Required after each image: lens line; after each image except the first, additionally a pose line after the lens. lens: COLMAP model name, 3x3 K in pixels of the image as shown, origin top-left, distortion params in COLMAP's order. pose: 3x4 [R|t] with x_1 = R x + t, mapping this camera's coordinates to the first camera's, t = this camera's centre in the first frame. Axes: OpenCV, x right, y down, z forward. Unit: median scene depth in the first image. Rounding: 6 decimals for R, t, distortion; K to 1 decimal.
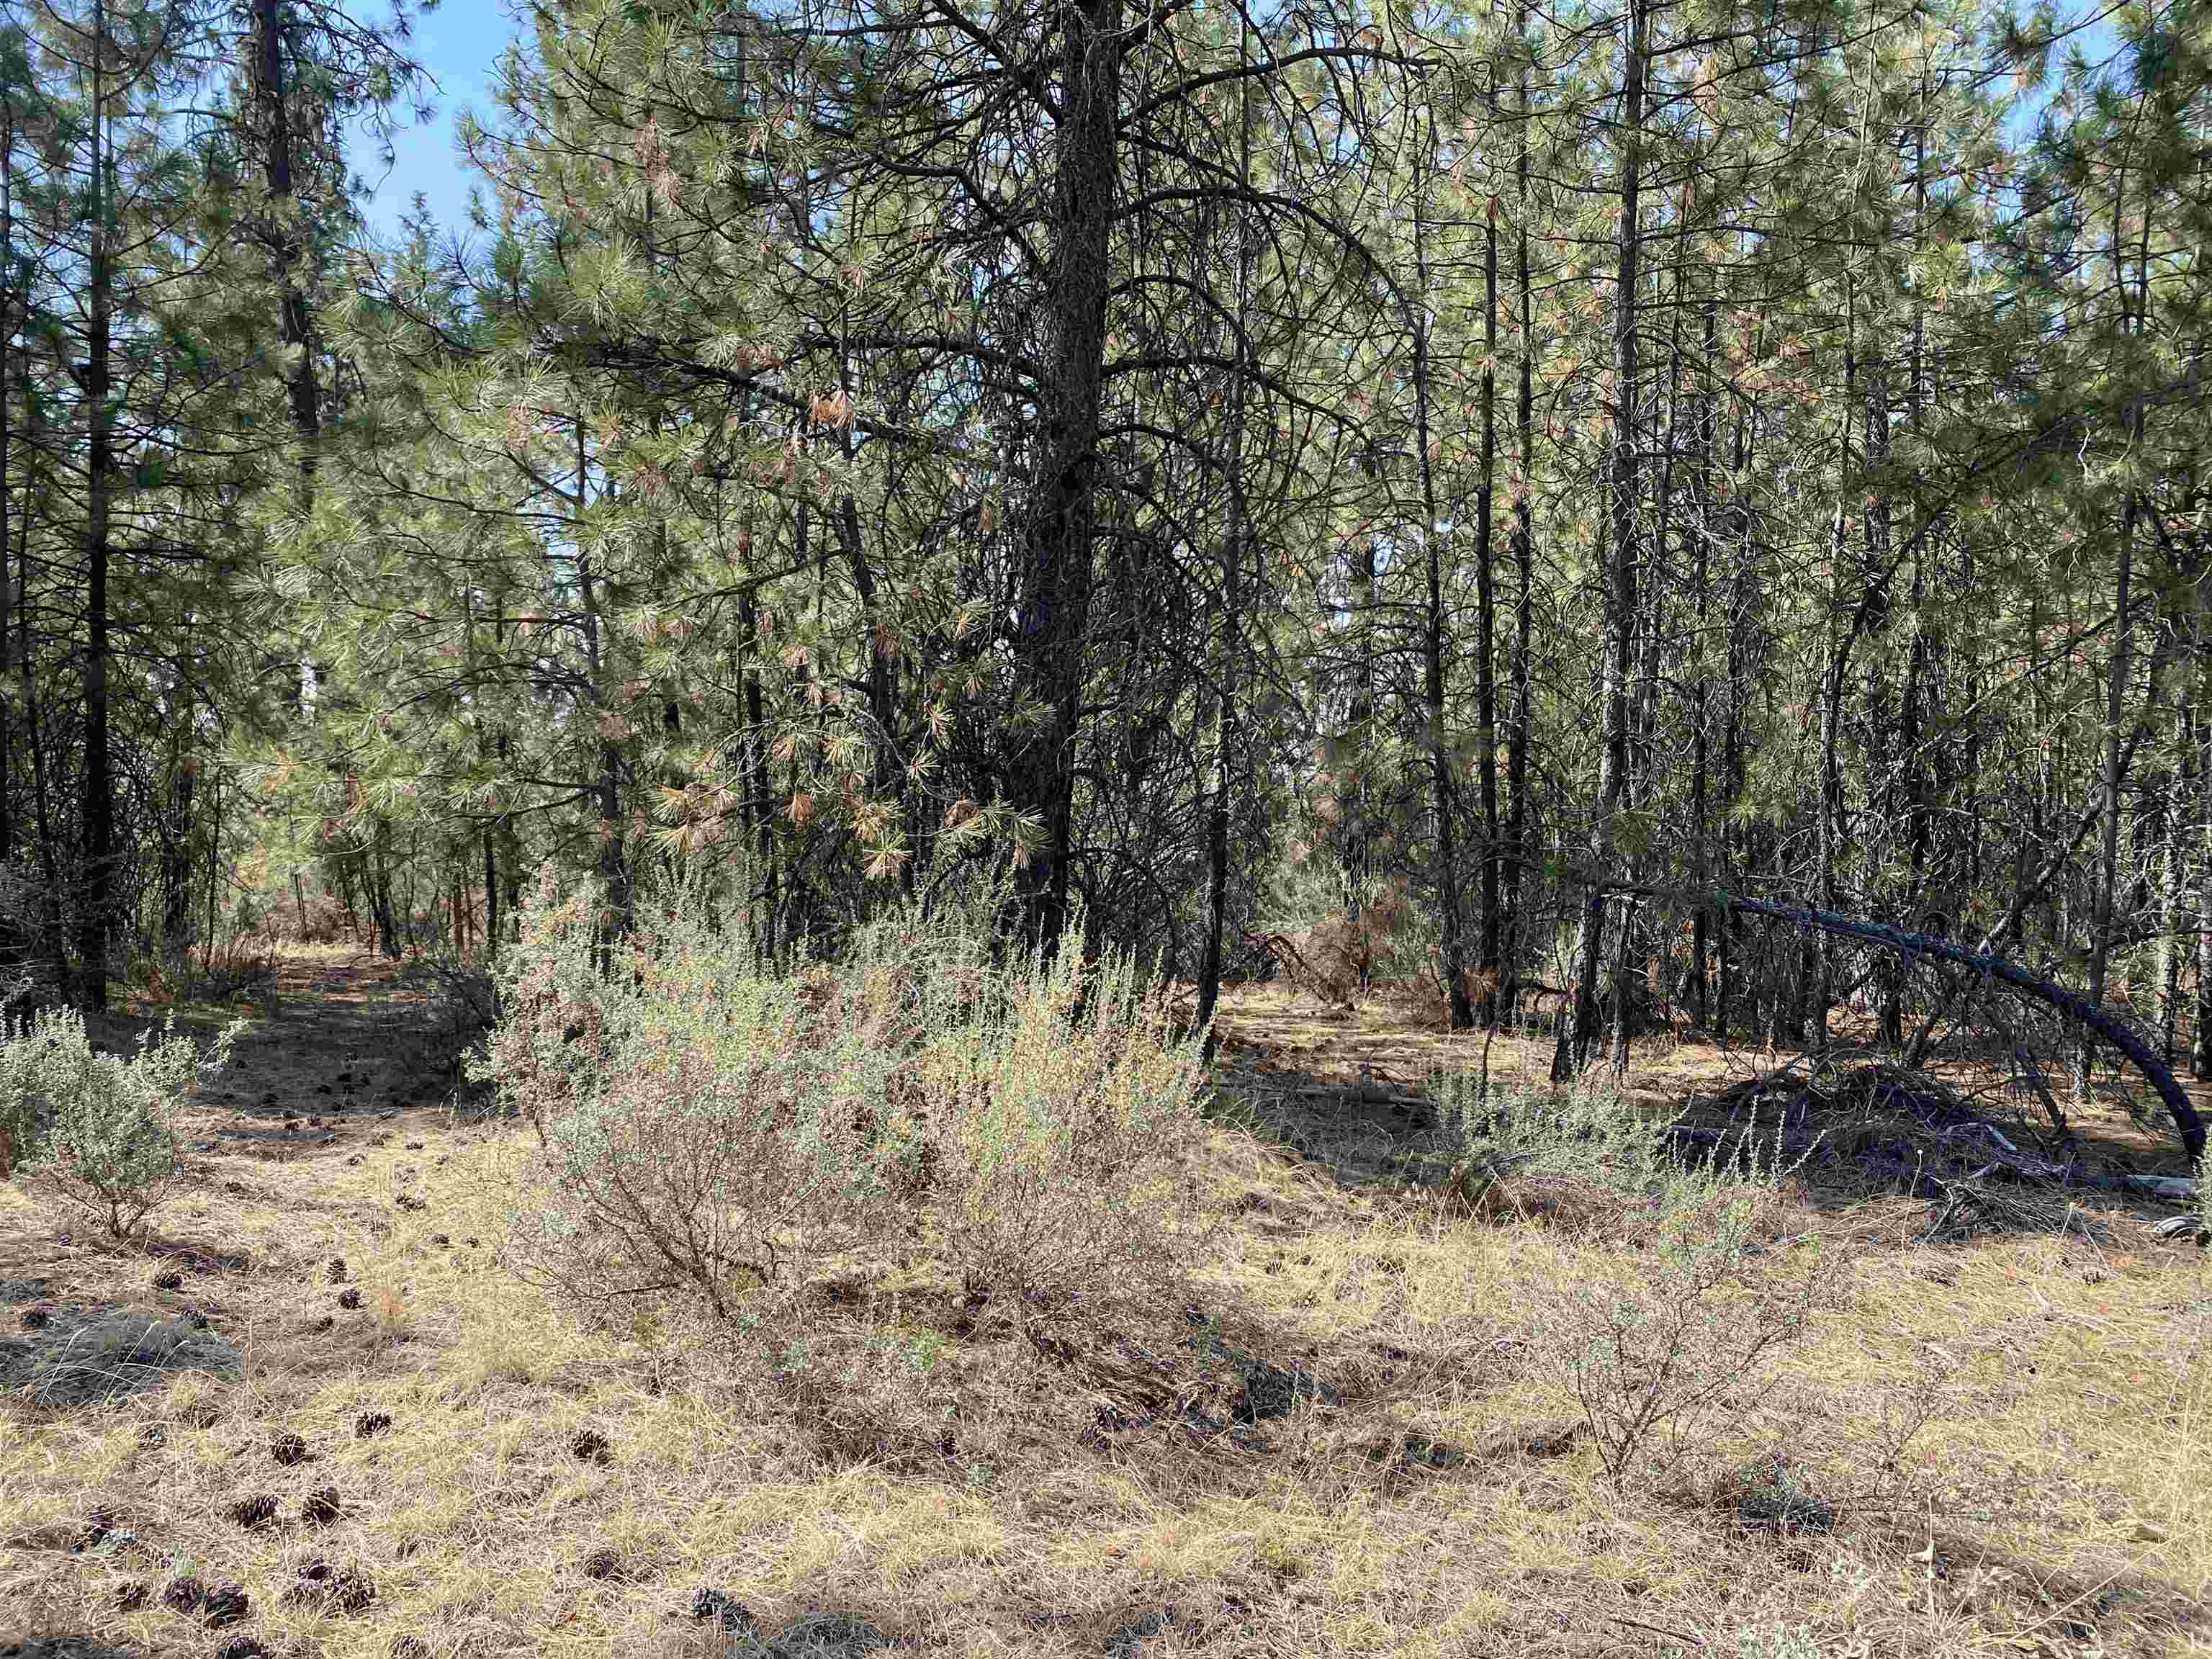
lens RADIAL K [[1678.4, 0, 1106.0], [0, 1678.4, 829.5], [0, 0, 1]] dist [0.003507, 0.000601]
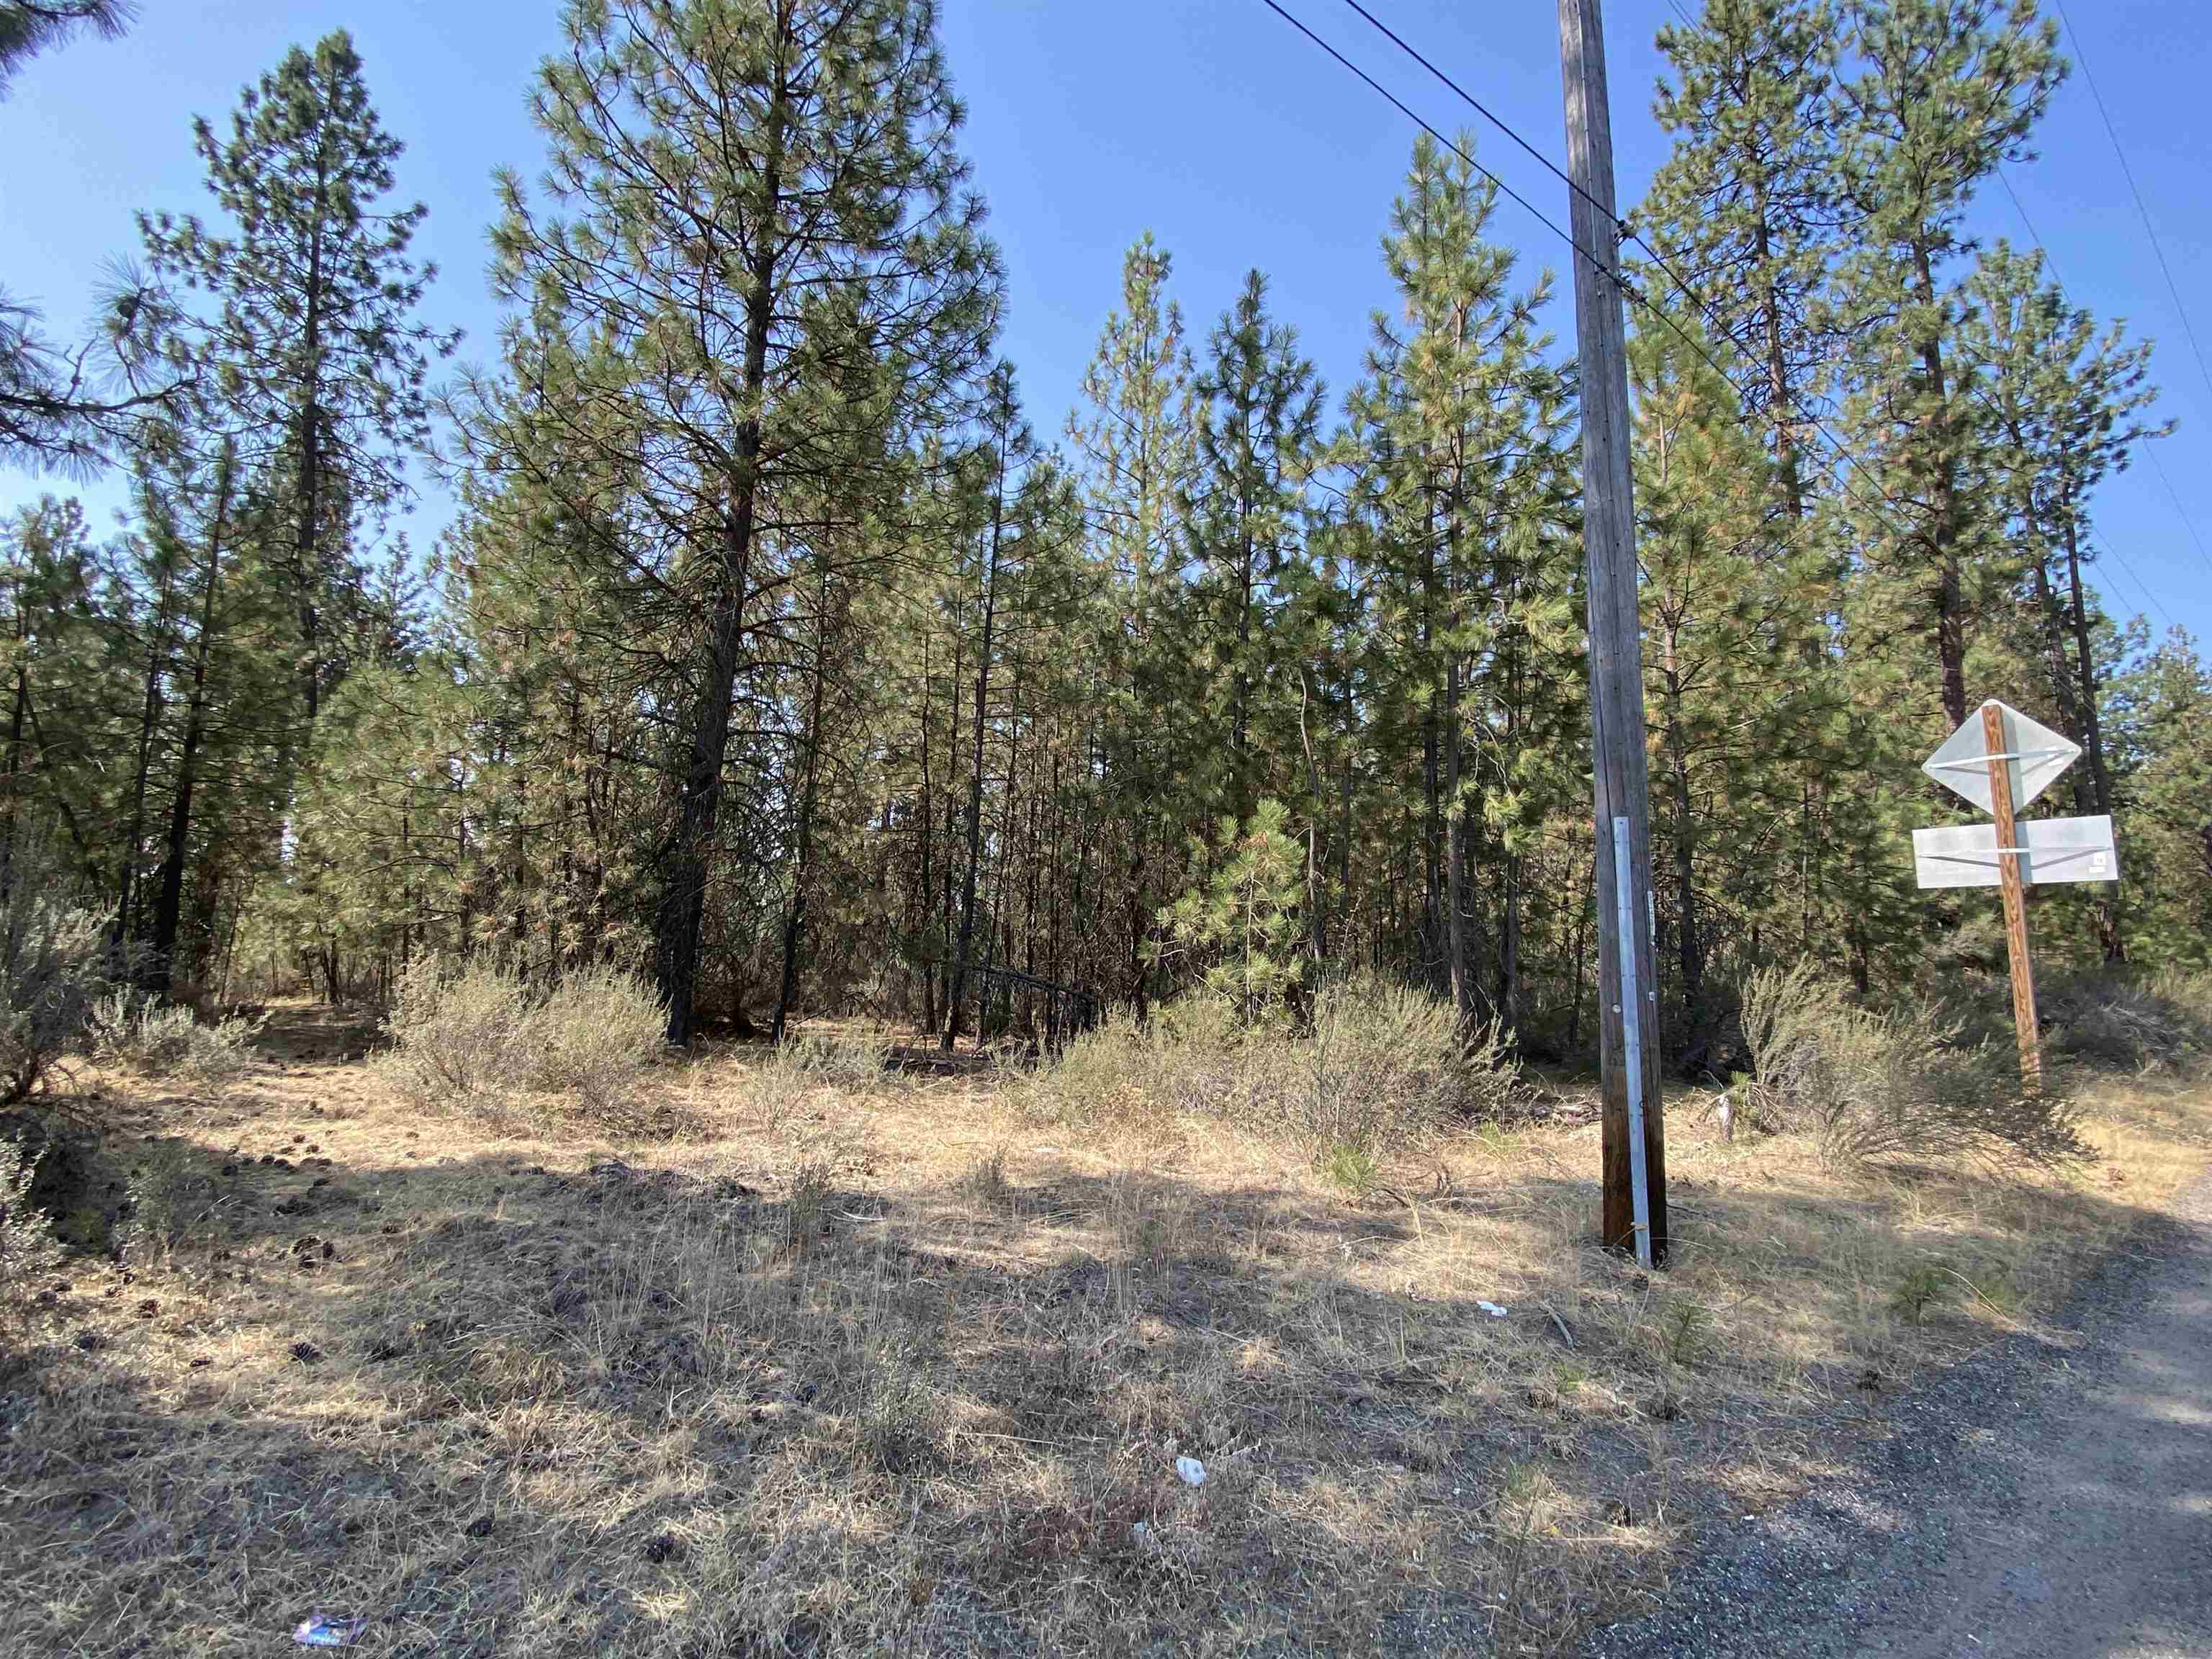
lens RADIAL K [[989.0, 0, 1111.1], [0, 989.0, 837.8], [0, 0, 1]] dist [-0.002166, -0.016101]
pose [[0.965612, 0.045370, 0.255999, 0.224769], [-0.018691, 0.994222, -0.105703, -0.002479], [-0.259315, 0.097283, 0.960881, -0.564539]]
